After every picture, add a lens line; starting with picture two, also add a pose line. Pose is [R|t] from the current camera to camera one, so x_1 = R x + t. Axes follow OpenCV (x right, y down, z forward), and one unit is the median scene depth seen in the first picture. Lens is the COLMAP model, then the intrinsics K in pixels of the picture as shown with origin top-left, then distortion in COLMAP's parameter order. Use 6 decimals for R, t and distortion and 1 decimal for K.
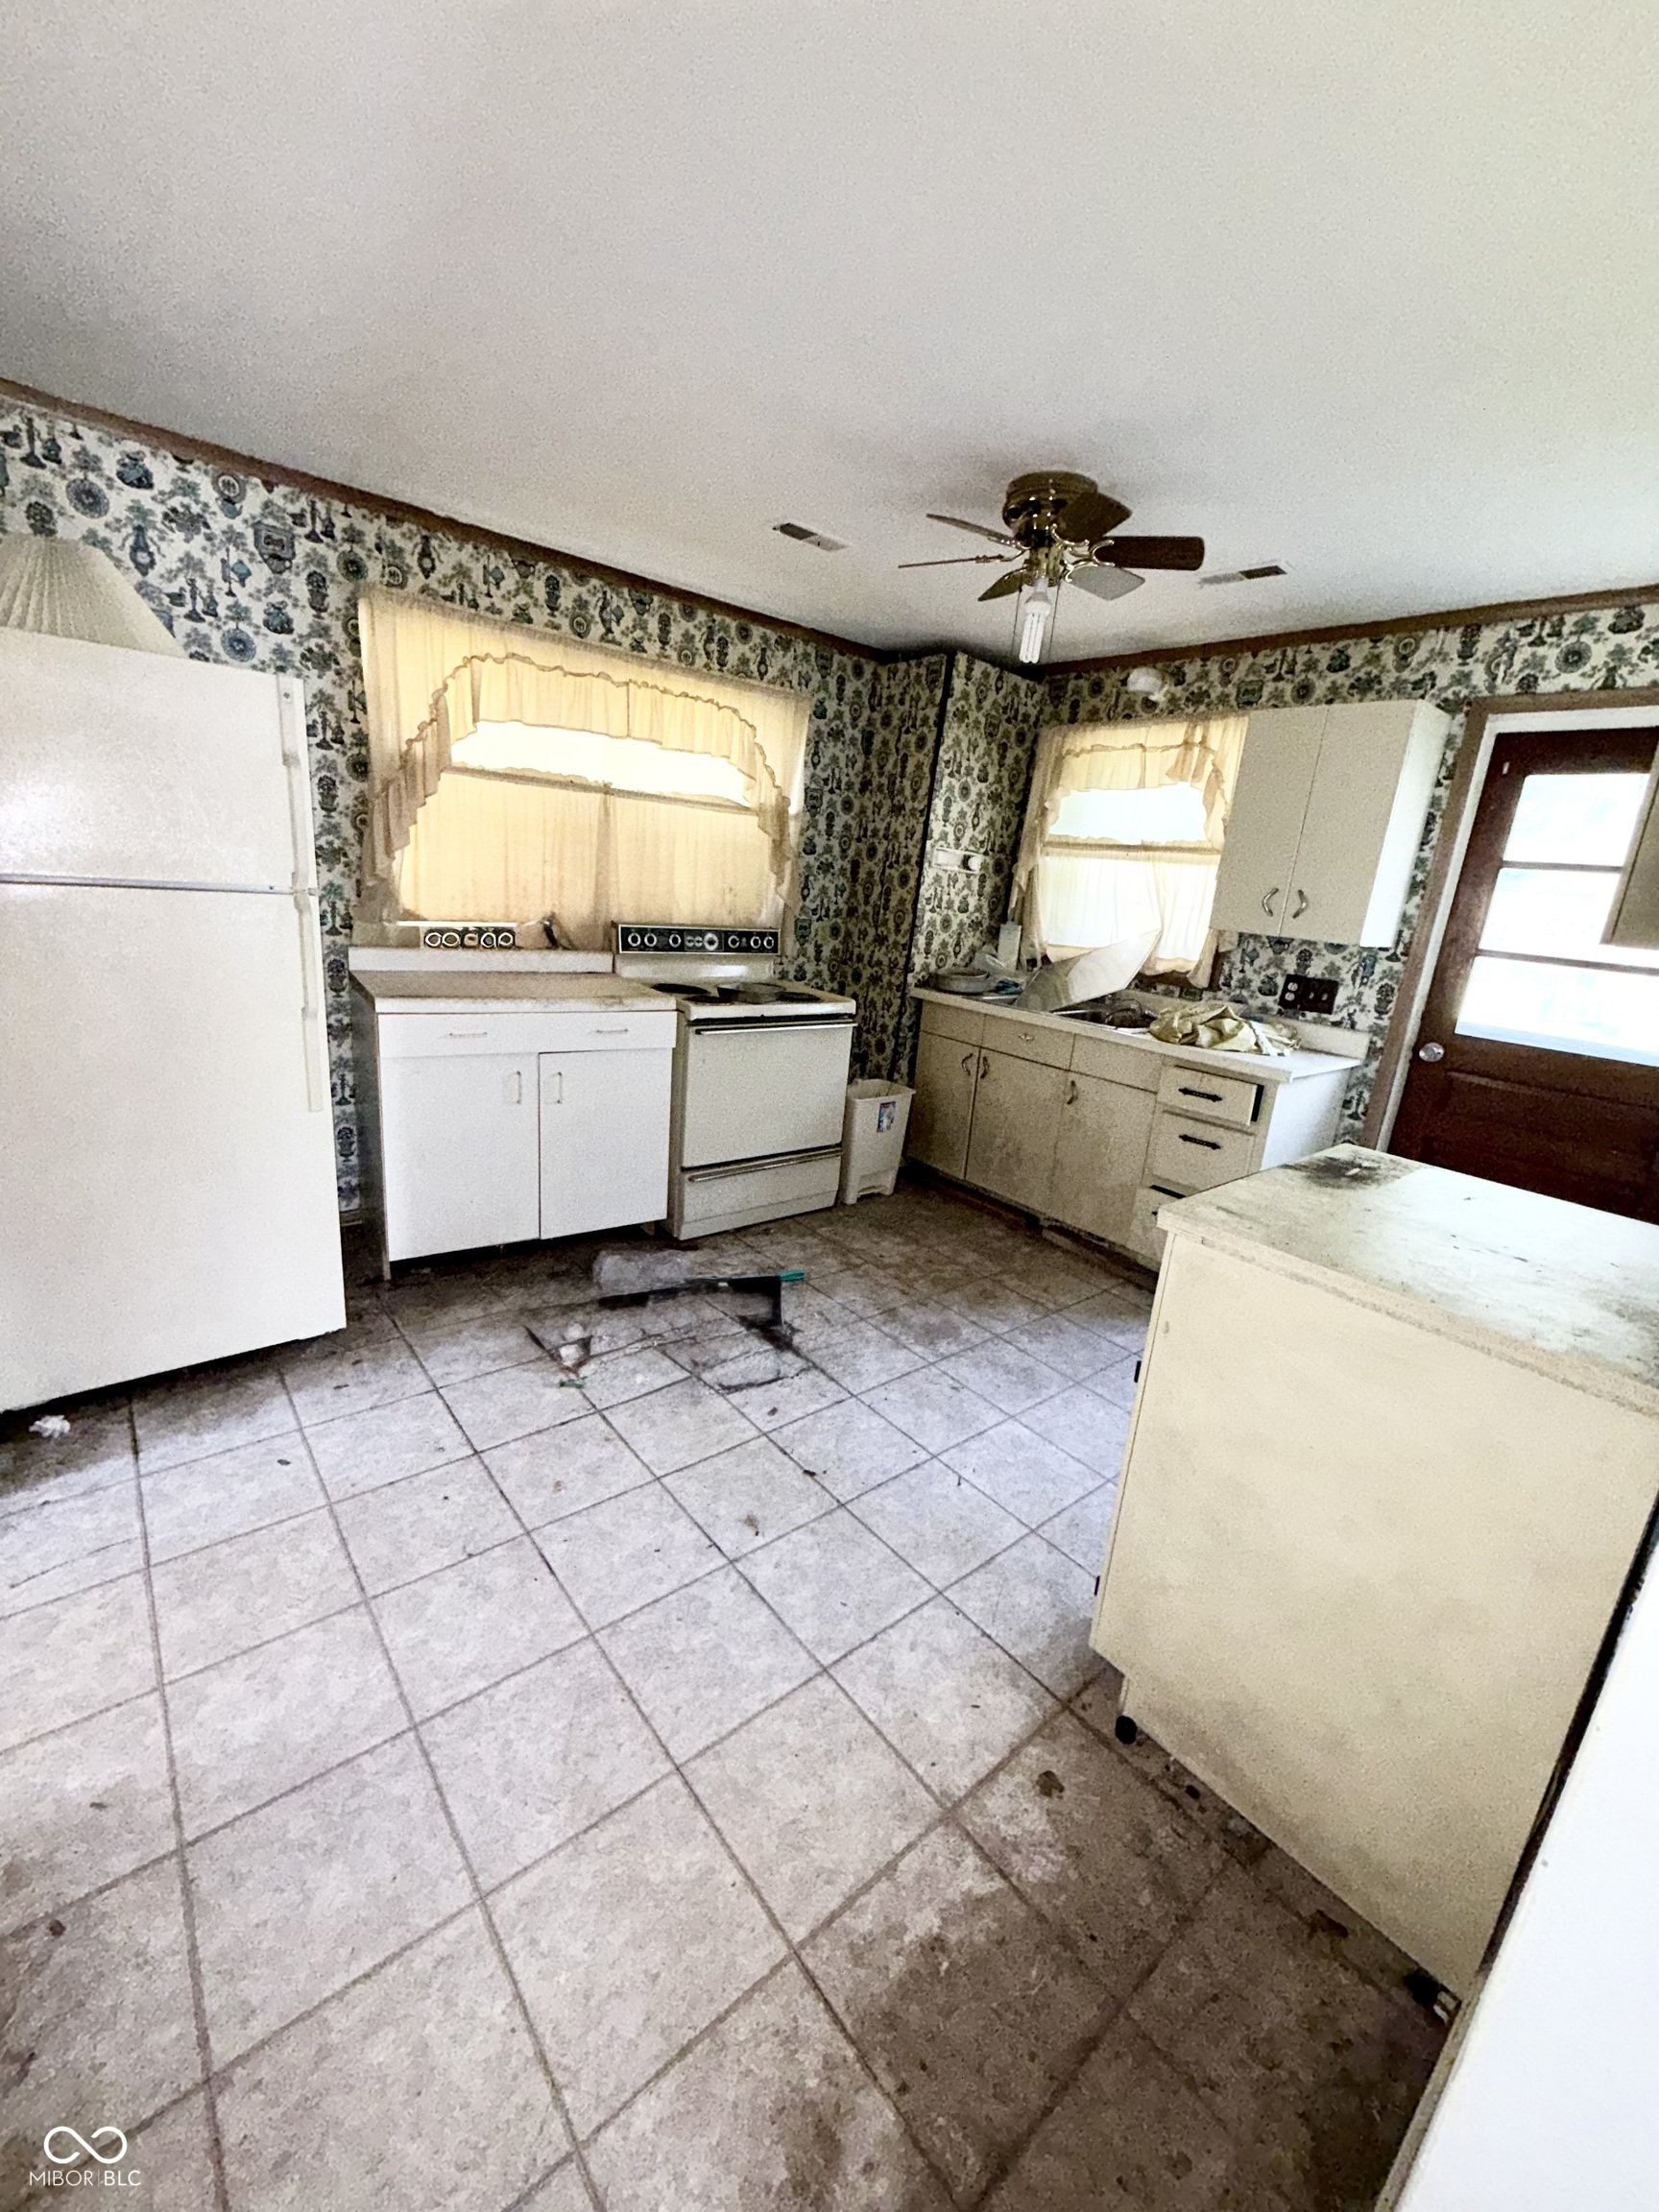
lens RADIAL K [[881.3, 0, 832.6], [0, 881.3, 1106.5], [0, 0, 1]] dist [0.000411, -0.000426]
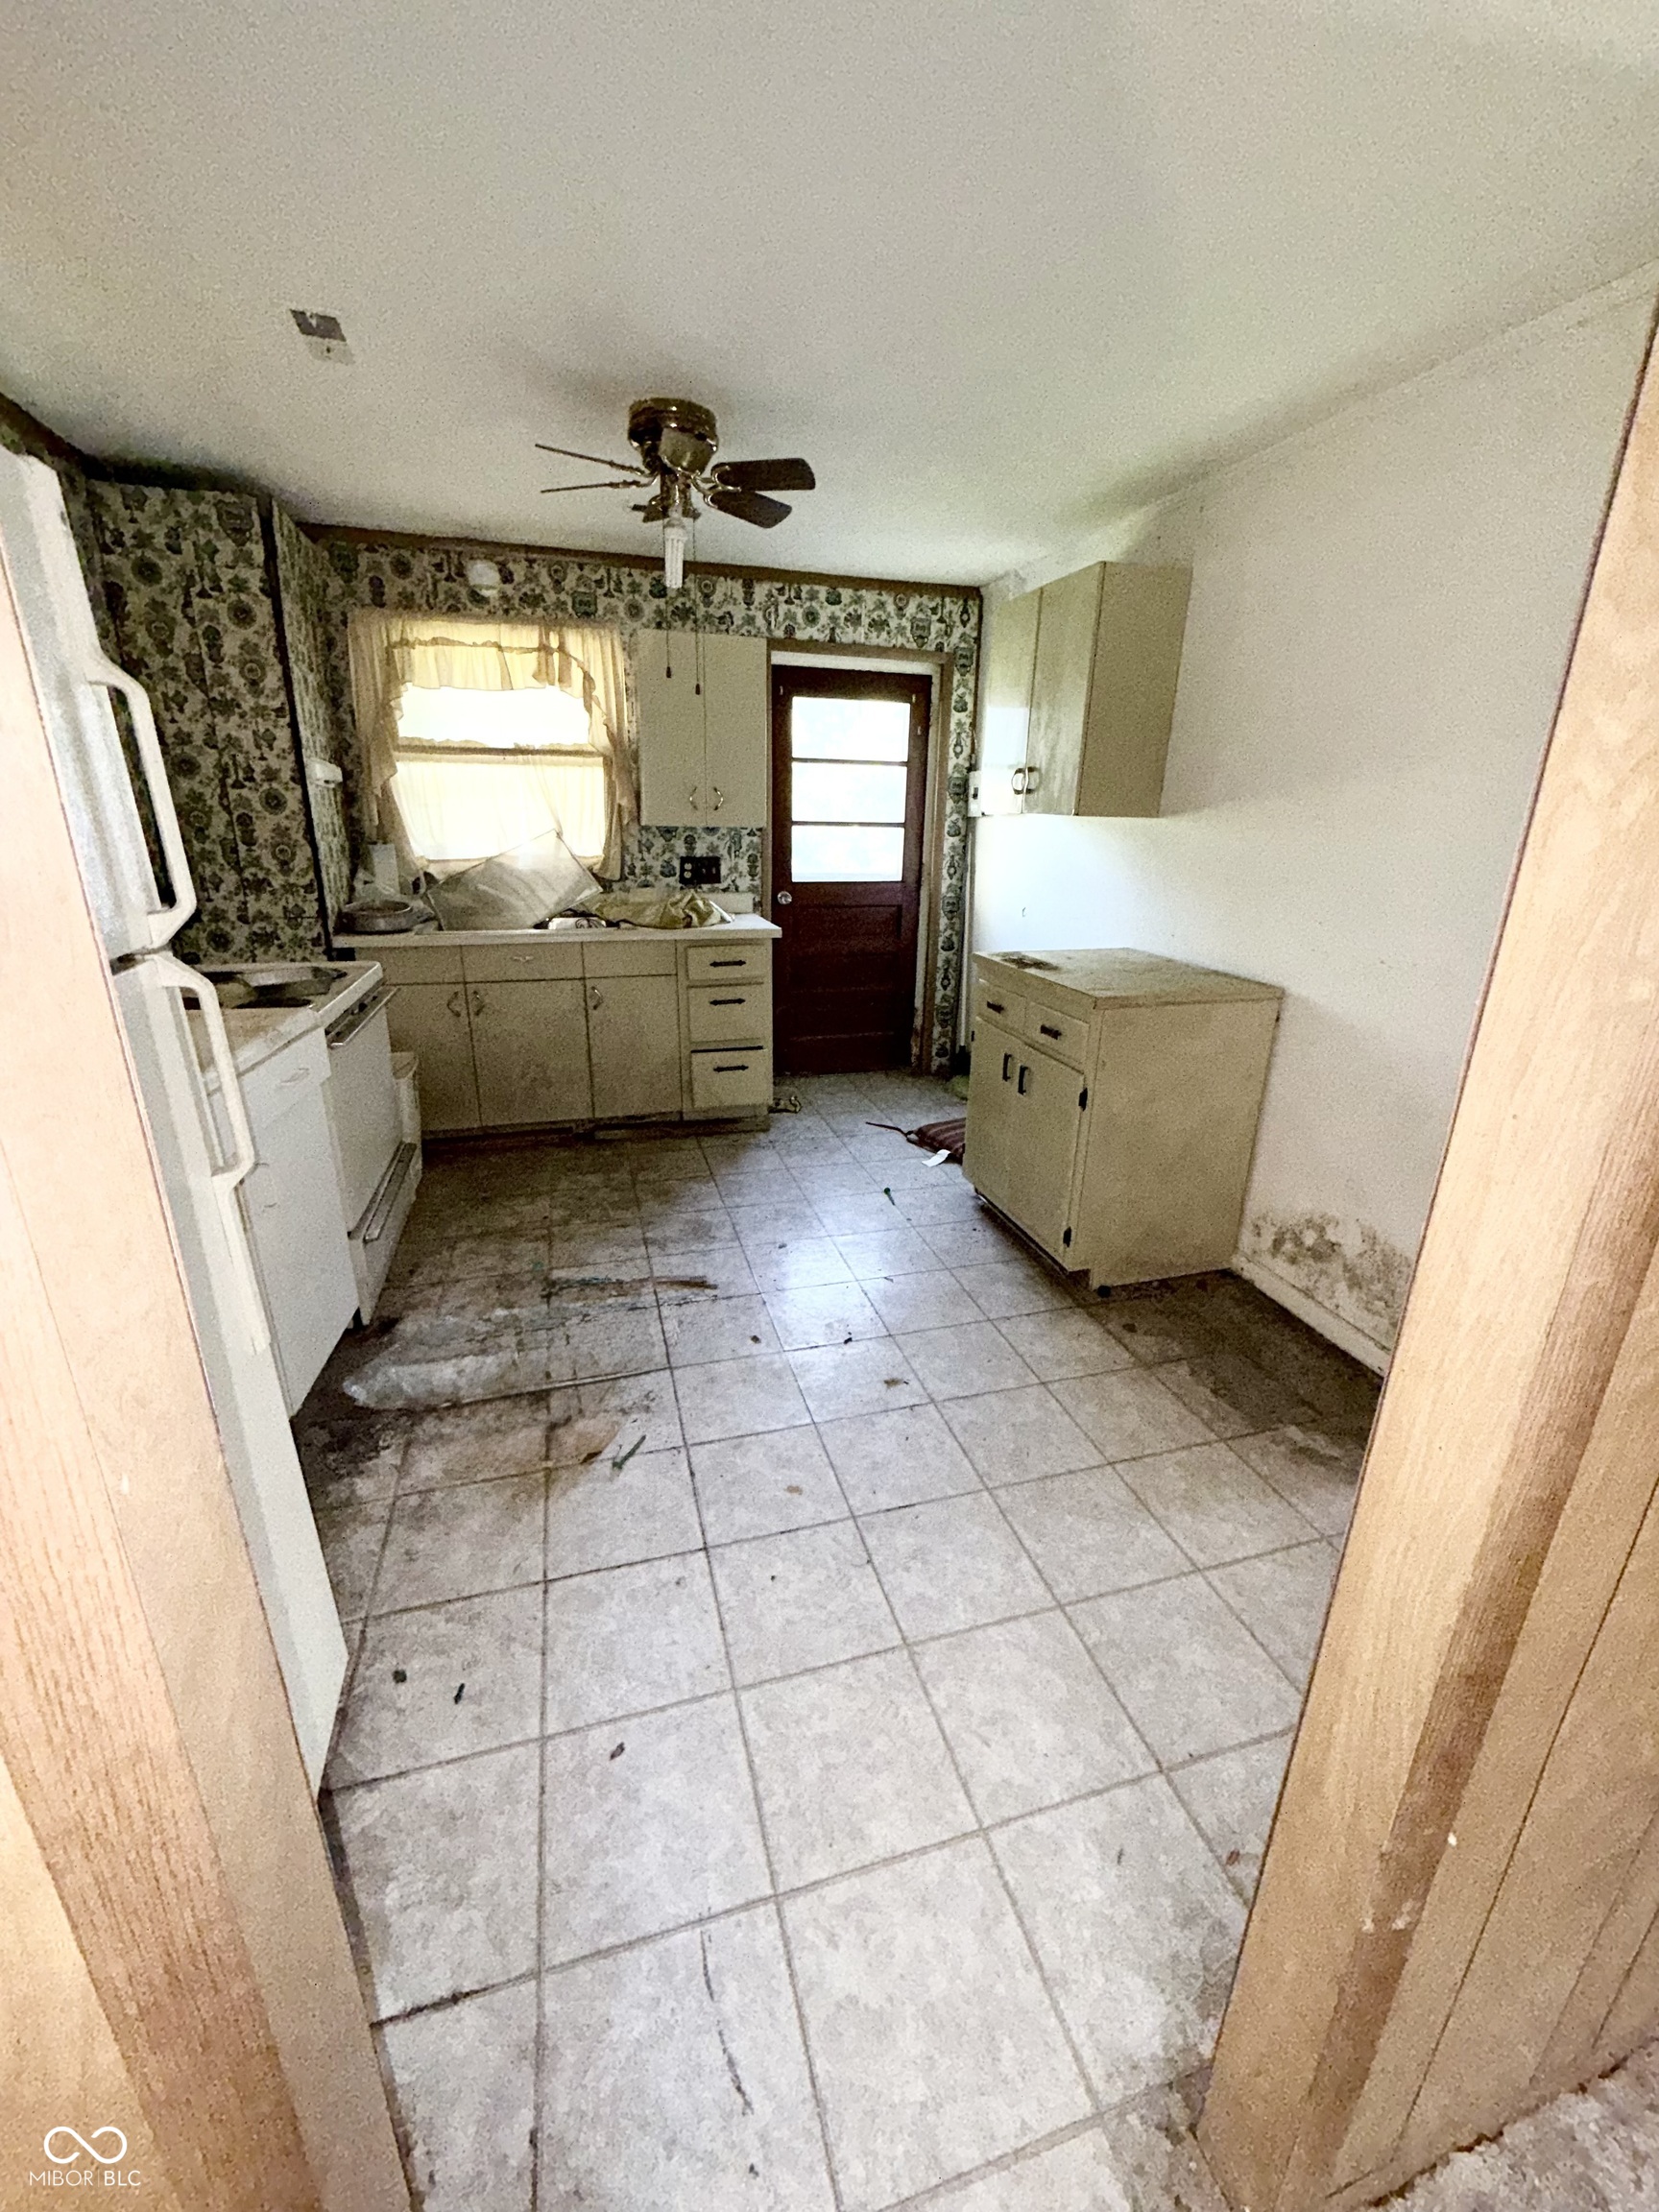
lens RADIAL K [[881.3, 0, 831.5], [0, 881.3, 1107.4], [0, 0, 1]] dist [0.000411, -0.000426]
pose [[0.397282, -0.373224, 0.838374, -0.575502], [0.254558, 0.922532, 0.290061, -0.134856], [-0.881684, 0.098179, 0.461513, 0.292520]]
